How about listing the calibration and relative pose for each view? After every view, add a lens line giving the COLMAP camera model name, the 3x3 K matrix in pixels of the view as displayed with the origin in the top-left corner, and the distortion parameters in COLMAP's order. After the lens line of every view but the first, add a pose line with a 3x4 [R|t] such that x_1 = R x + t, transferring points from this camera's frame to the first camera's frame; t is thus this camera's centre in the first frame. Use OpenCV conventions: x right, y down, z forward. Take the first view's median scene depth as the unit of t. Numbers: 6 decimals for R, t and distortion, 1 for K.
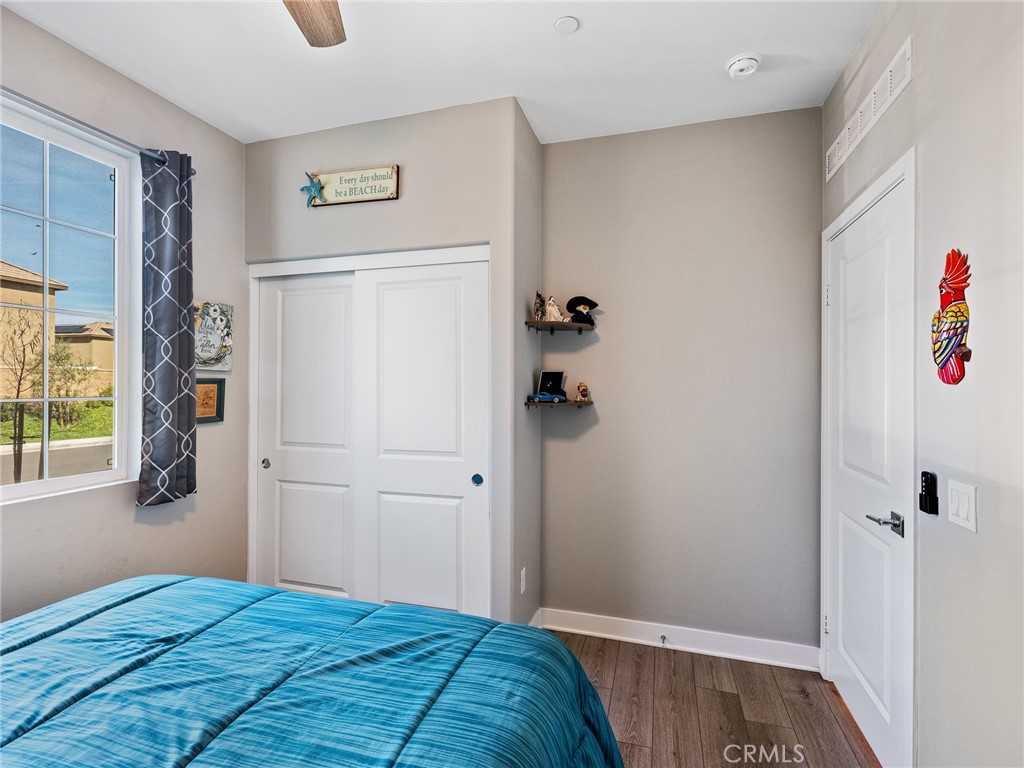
lens RADIAL K [[483.8, 0, 512.0], [0, 483.8, 384.0], [0, 0, 1]] dist [0.000510, 0.000345]
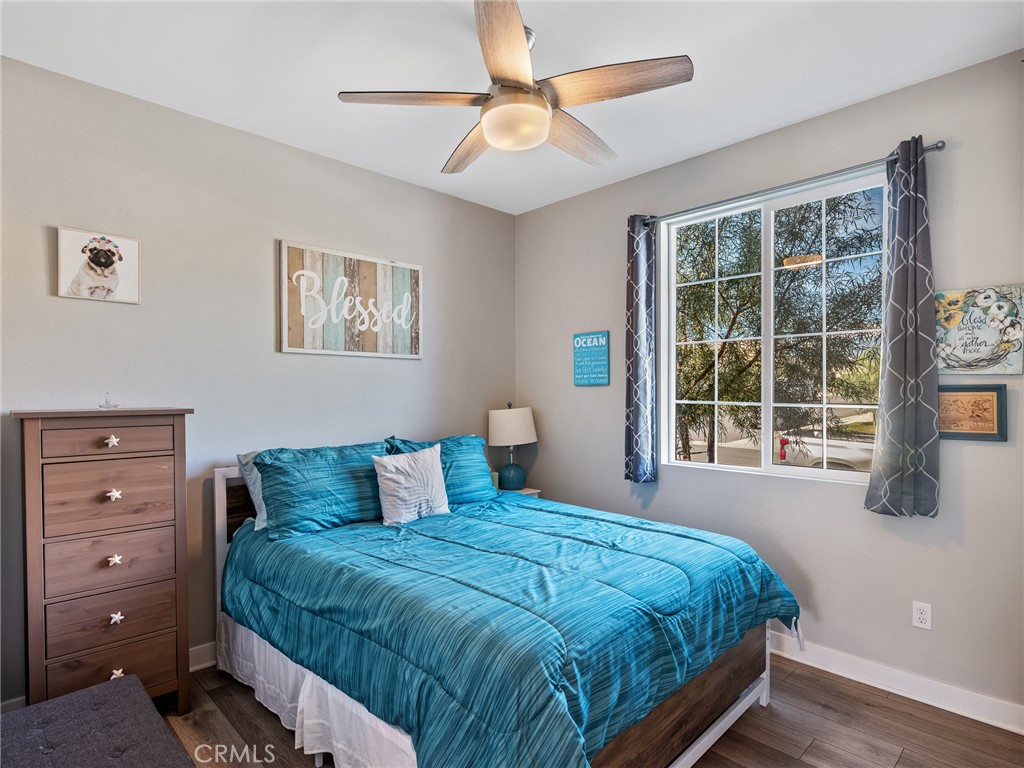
lens RADIAL K [[552.5, 0, 512.0], [0, 552.5, 384.0], [0, 0, 1]] dist [0.002913, 0.000656]
pose [[-0.477484, -0.009486, -0.878589, 0.928778], [0.000689, 0.999937, -0.011170, -0.005421], [0.878640, -0.005939, -0.477448, 1.311705]]
